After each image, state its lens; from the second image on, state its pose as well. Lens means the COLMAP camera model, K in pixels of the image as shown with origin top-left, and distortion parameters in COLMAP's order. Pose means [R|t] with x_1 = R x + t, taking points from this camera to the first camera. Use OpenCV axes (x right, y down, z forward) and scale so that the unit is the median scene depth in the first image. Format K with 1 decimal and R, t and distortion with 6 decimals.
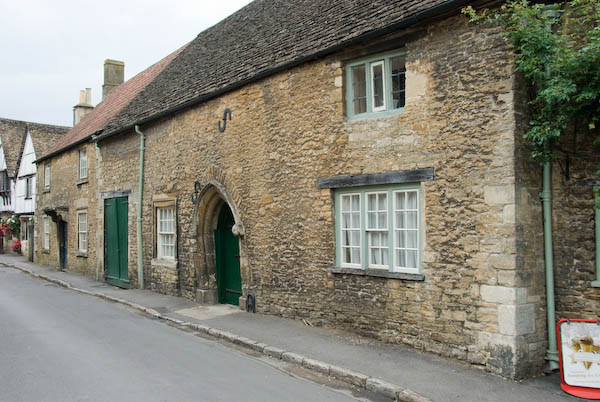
lens RADIAL K [[604.8, 0, 300.3], [0, 604.8, 202.9], [0, 0, 1]] dist [0.005123, 0.000000]
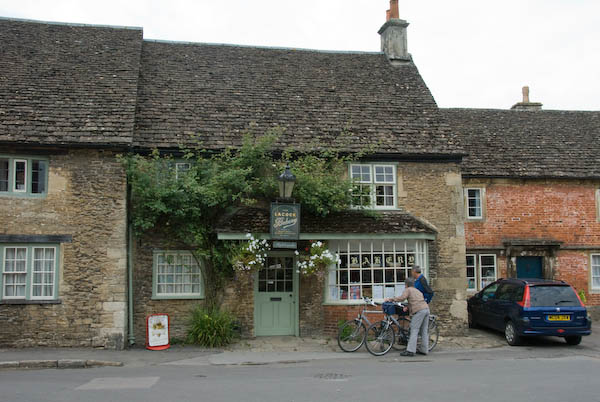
lens RADIAL K [[604.8, 0, 295.1], [0, 604.8, 205.6], [0, 0, 1]] dist [0.005123, 0.000000]
pose [[0.460462, 0.091411, 0.882960, -1.021073], [-0.032651, 0.995755, -0.086061, -0.015375], [-0.887079, 0.010799, 0.461492, -0.340460]]
